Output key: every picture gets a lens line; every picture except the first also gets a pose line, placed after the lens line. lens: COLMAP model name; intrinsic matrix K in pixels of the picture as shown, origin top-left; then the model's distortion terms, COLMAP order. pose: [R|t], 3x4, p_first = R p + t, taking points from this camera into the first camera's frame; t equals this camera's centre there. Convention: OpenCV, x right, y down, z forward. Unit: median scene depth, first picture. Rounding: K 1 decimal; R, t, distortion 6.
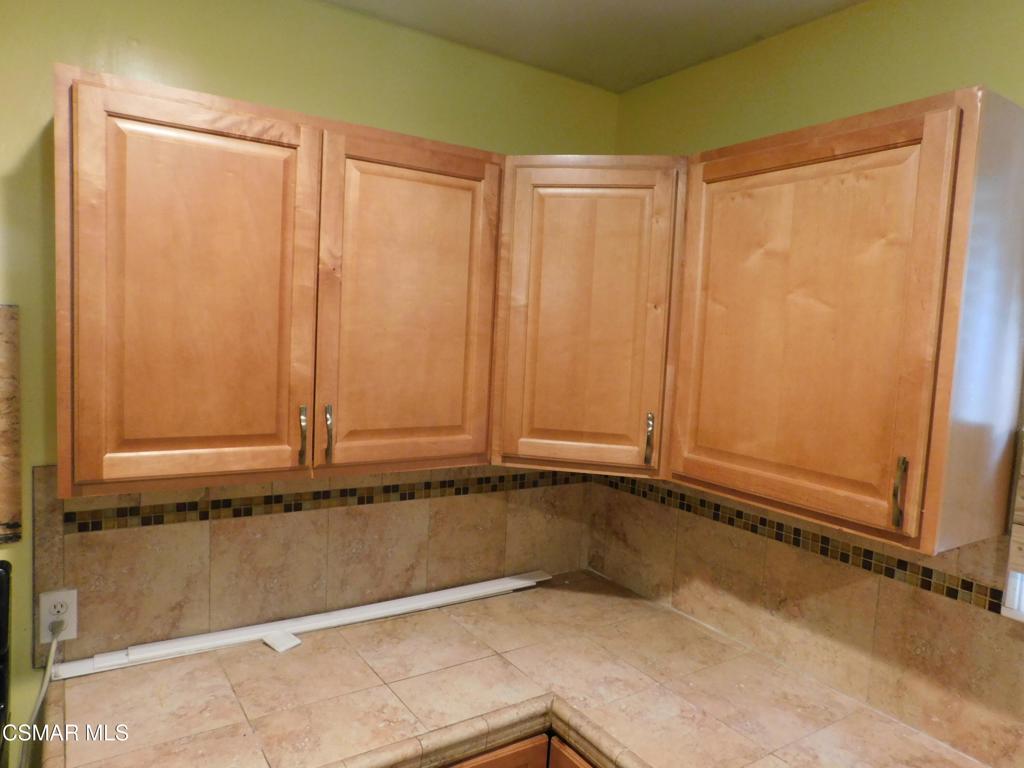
lens RADIAL K [[677.9, 0, 514.9], [0, 677.9, 380.4], [0, 0, 1]] dist [-0.059415, 0.047874]
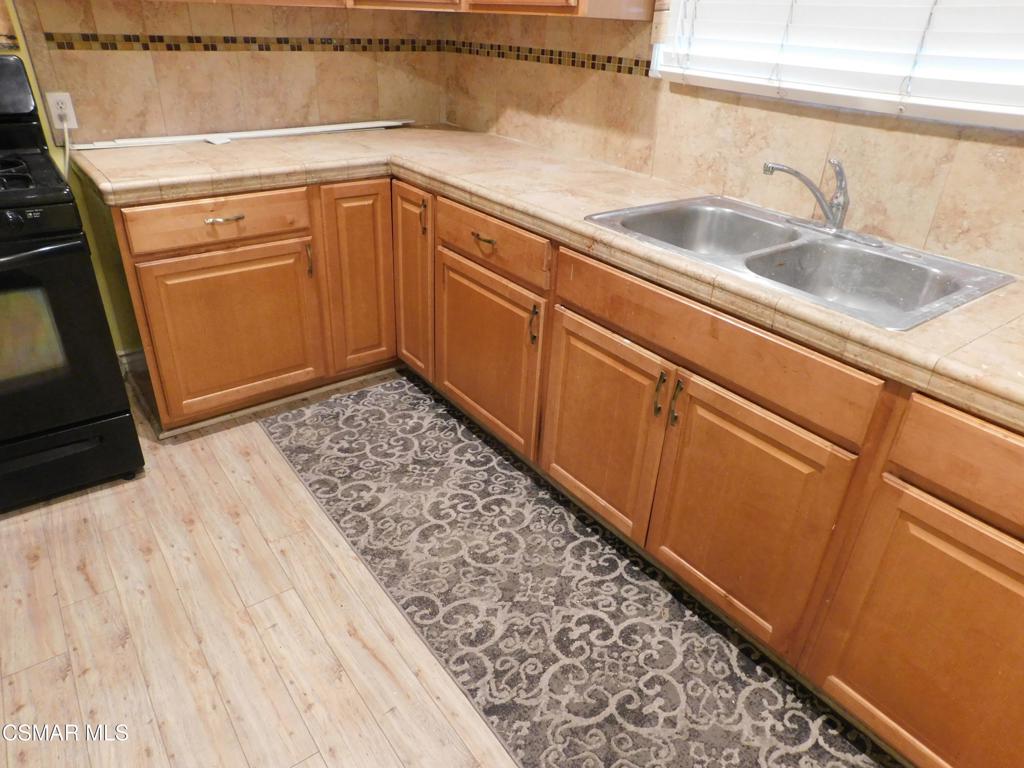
lens RADIAL K [[677.9, 0, 516.2], [0, 677.9, 381.6], [0, 0, 1]] dist [-0.059415, 0.047874]
pose [[0.998129, -0.038291, 0.047670, 0.231942], [0.015048, 0.909490, 0.415453, 0.273494], [-0.059264, -0.413958, 0.908365, -0.636998]]
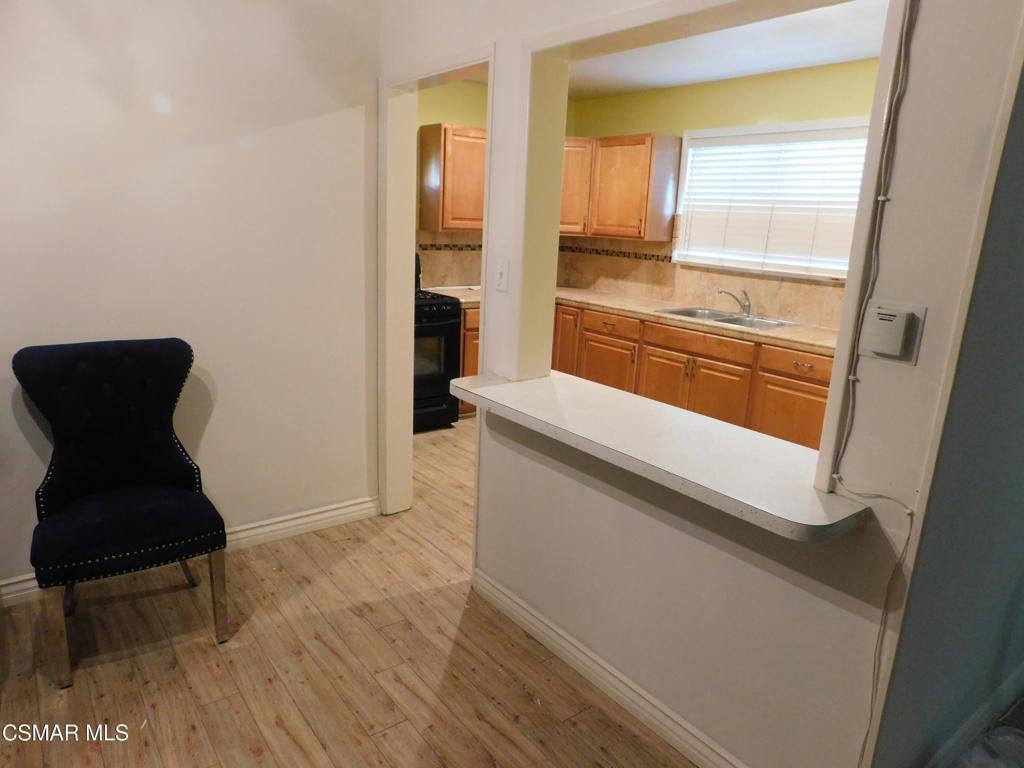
lens RADIAL K [[677.9, 0, 518.4], [0, 677.9, 378.5], [0, 0, 1]] dist [-0.059415, 0.047874]
pose [[0.997181, -0.023833, 0.071155, -0.384714], [0.011801, 0.986231, 0.164952, 0.284911], [-0.074106, -0.163647, 0.983732, -2.392668]]
